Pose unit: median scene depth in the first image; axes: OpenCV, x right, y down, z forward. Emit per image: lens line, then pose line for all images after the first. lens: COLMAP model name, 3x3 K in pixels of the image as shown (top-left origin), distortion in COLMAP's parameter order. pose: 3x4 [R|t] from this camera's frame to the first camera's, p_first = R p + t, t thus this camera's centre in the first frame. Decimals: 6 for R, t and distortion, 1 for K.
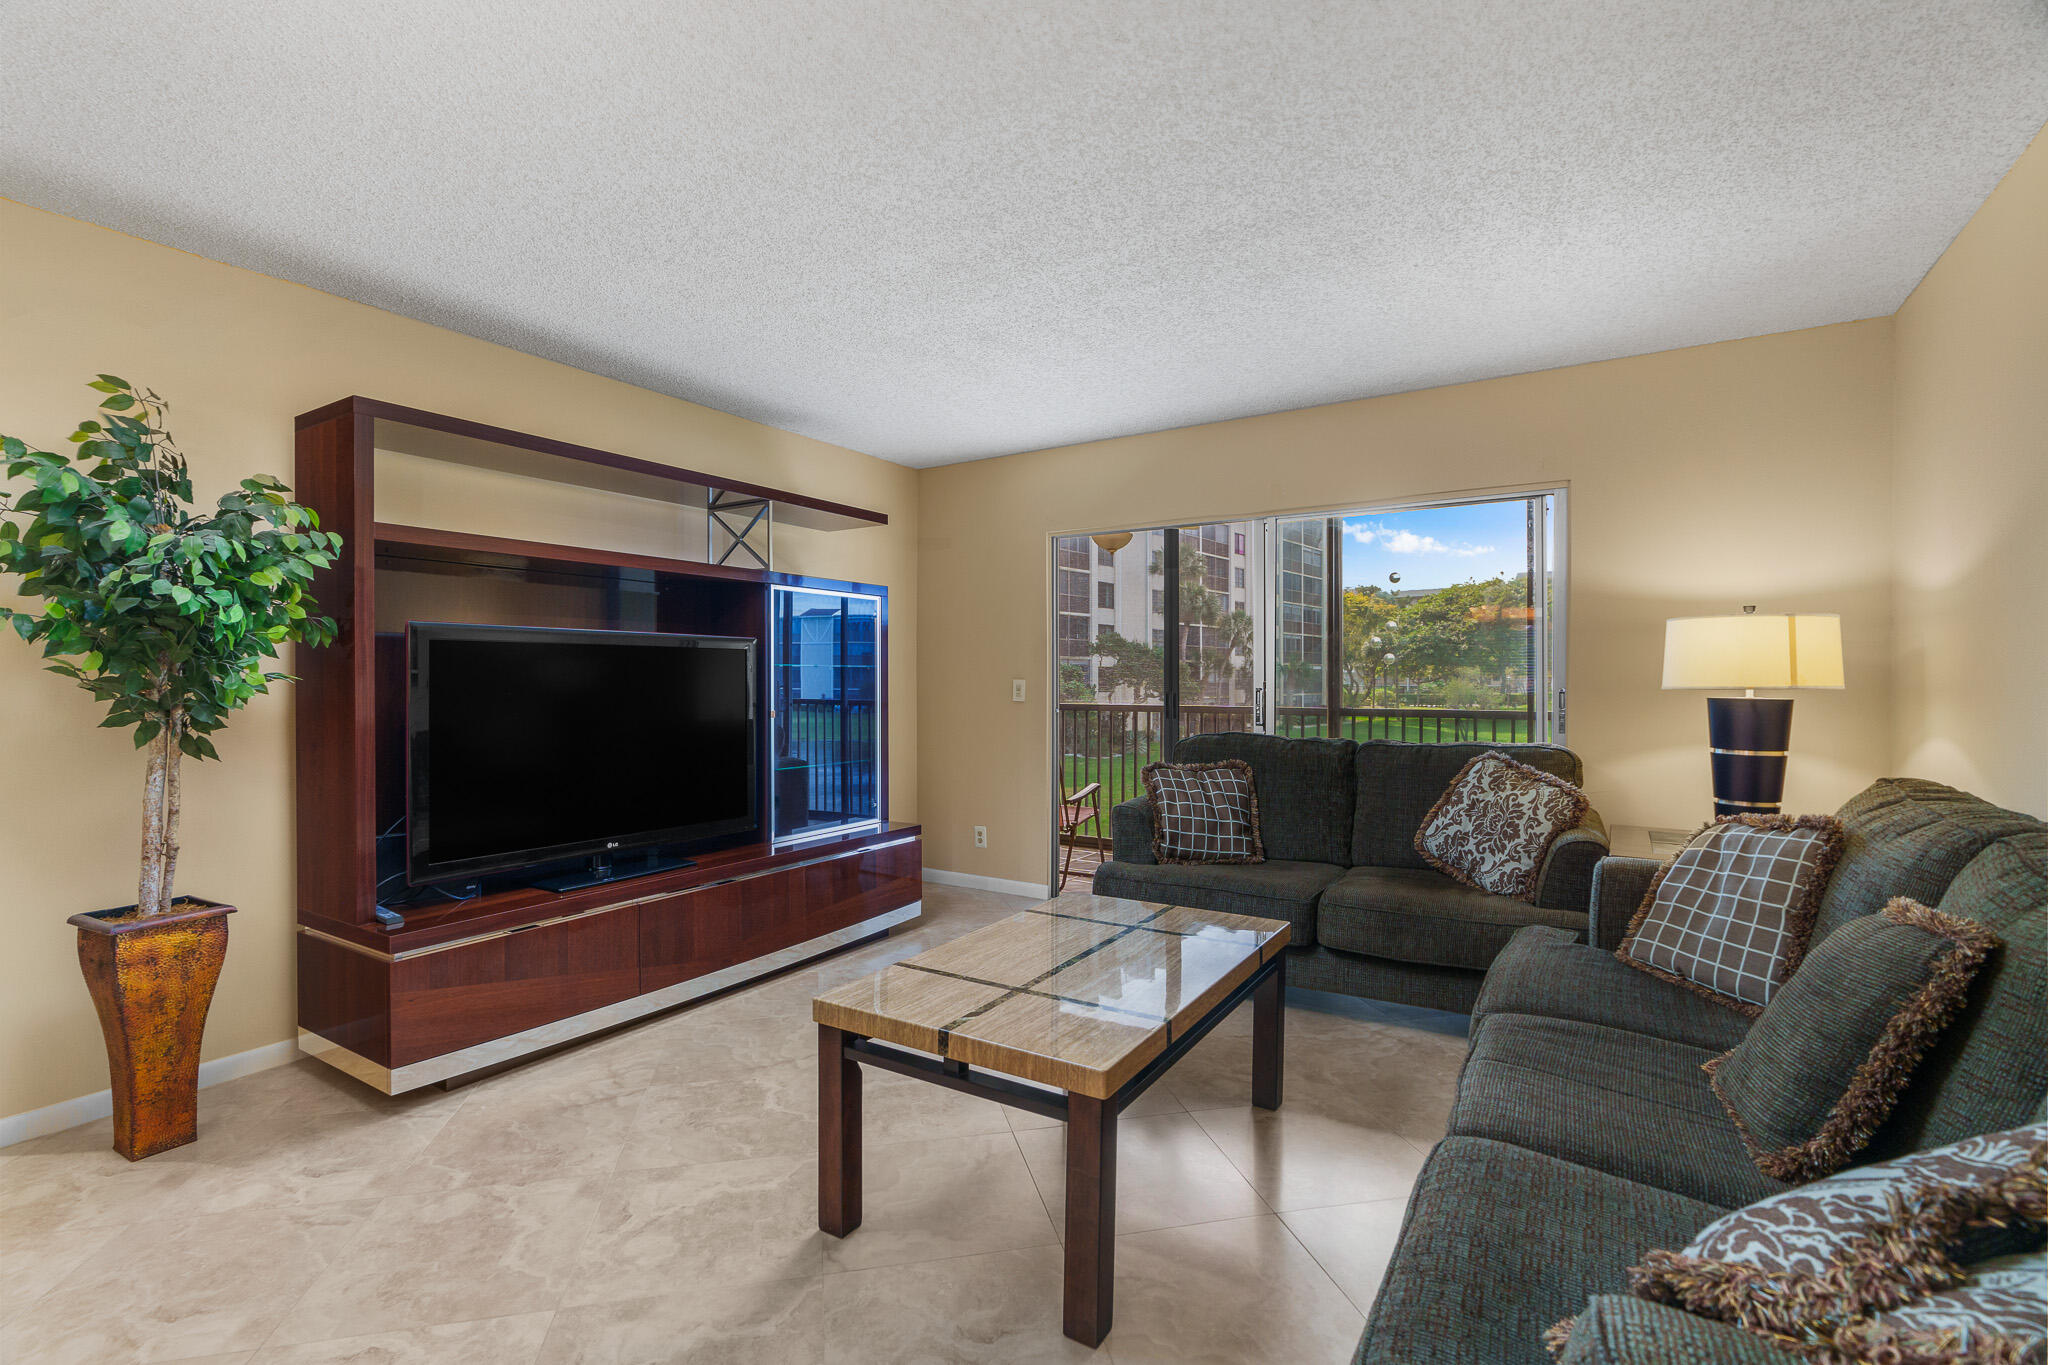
lens RADIAL K [[946.4, 0, 1019.1], [0, 946.4, 672.9], [0, 0, 1]] dist [-0.001572, 0.005345]
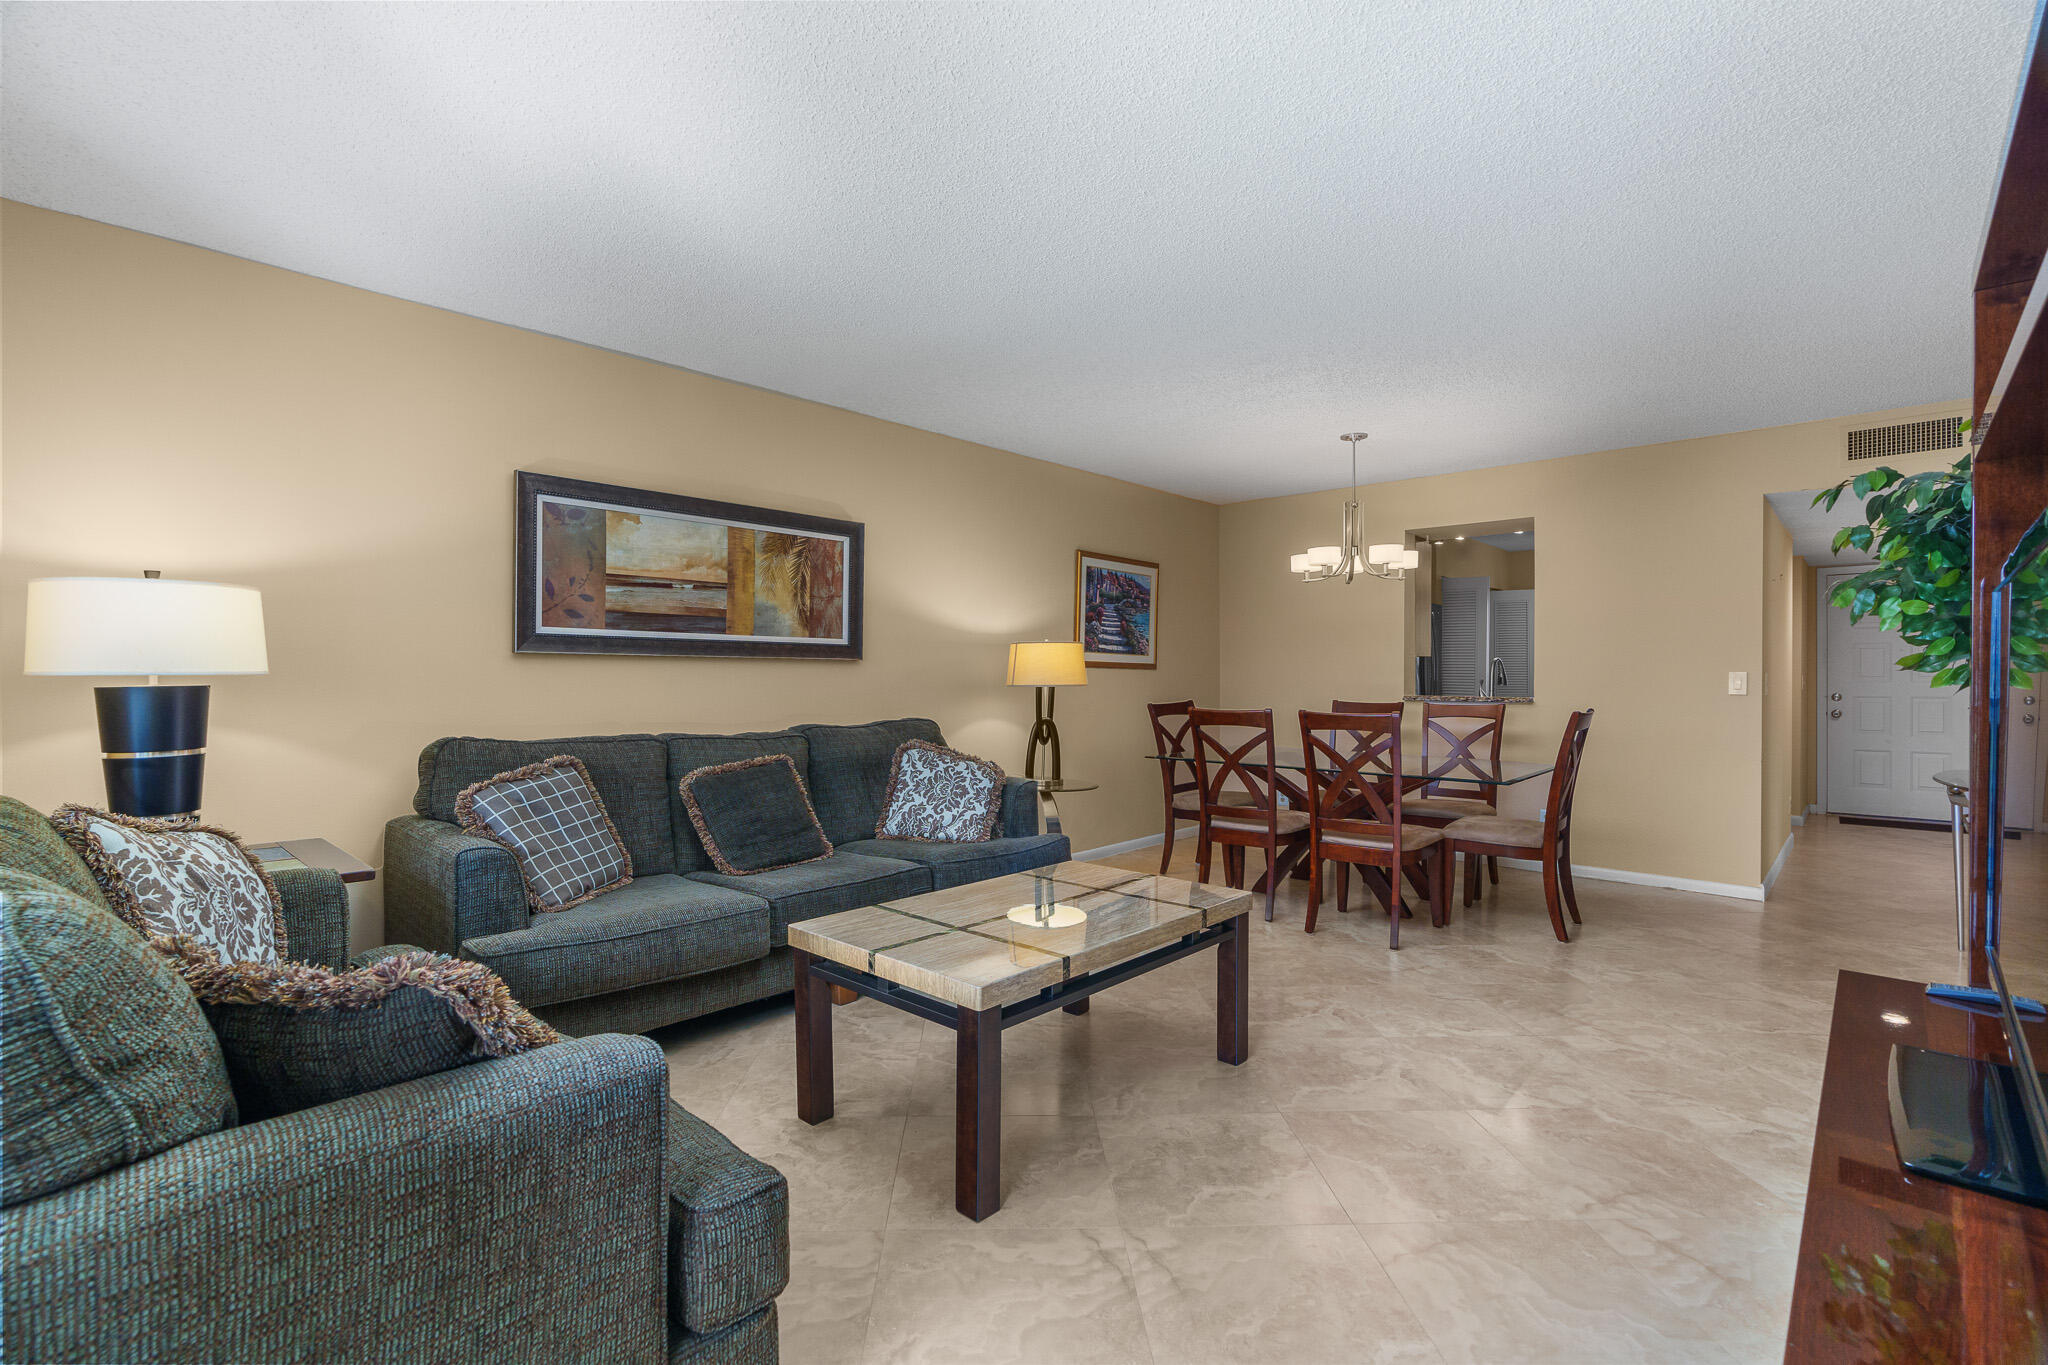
lens RADIAL K [[924.7, 0, 1014.2], [0, 924.7, 679.8], [0, 0, 1]] dist [-0.009476, 0.003432]
pose [[-0.983031, -0.000587, 0.183438, -0.092958], [0.000395, 0.999986, 0.005320, 0.017823], [-0.183438, 0.005302, -0.983017, 1.799486]]
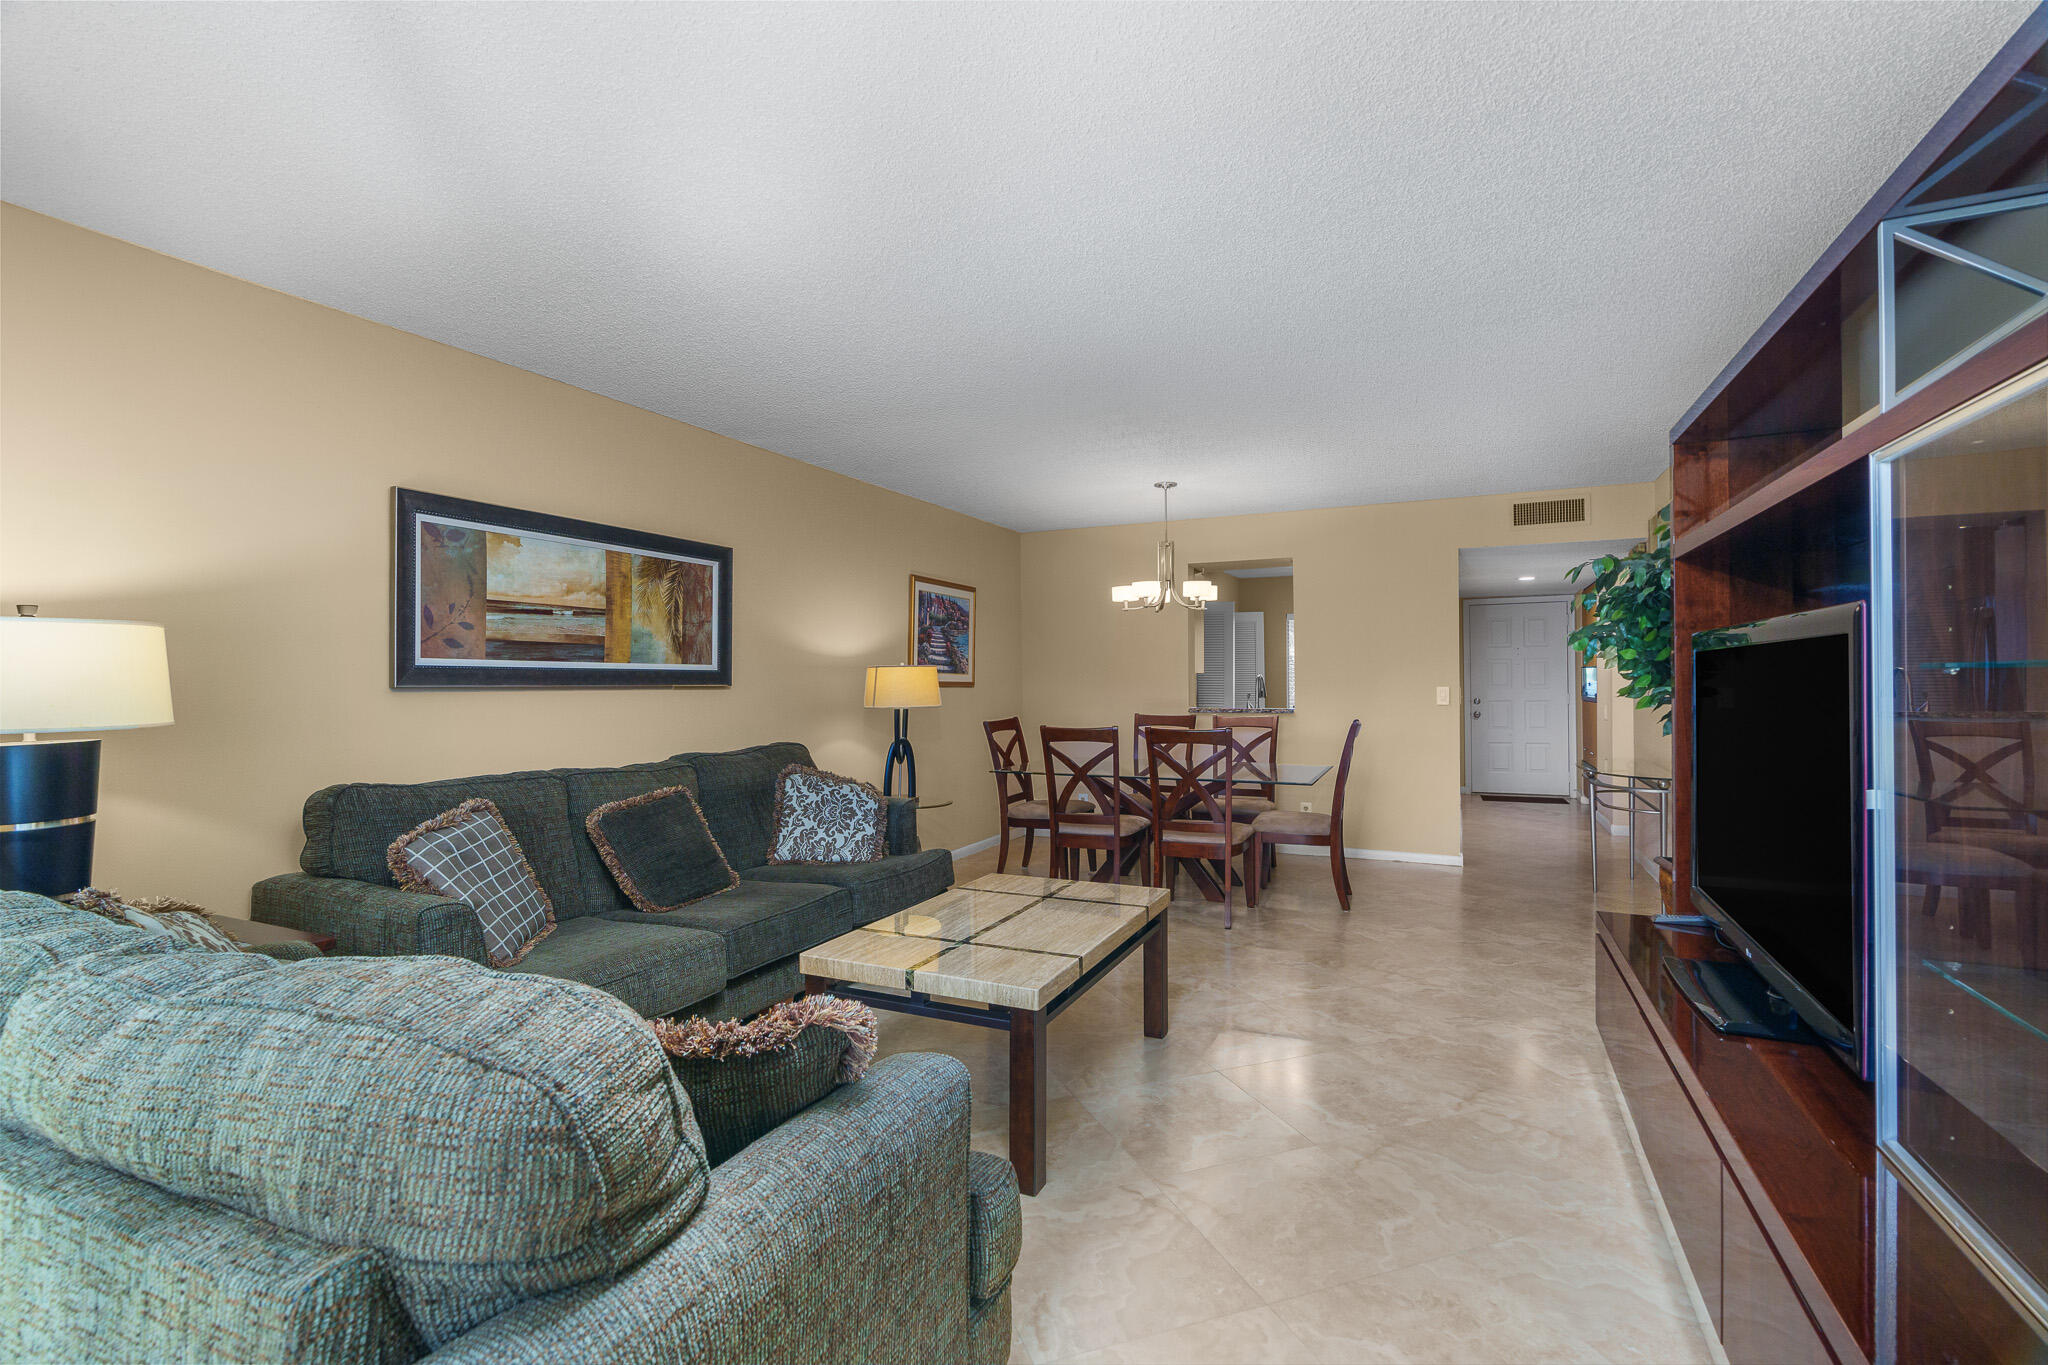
lens RADIAL K [[924.7, 0, 1014.2], [0, 924.7, 679.8], [0, 0, 1]] dist [-0.009476, 0.003432]
pose [[-0.992327, 0.009118, -0.123305, 0.179085], [0.009176, 0.999958, 0.000095, -0.014473], [0.123300, -0.001037, -0.992369, 1.911082]]
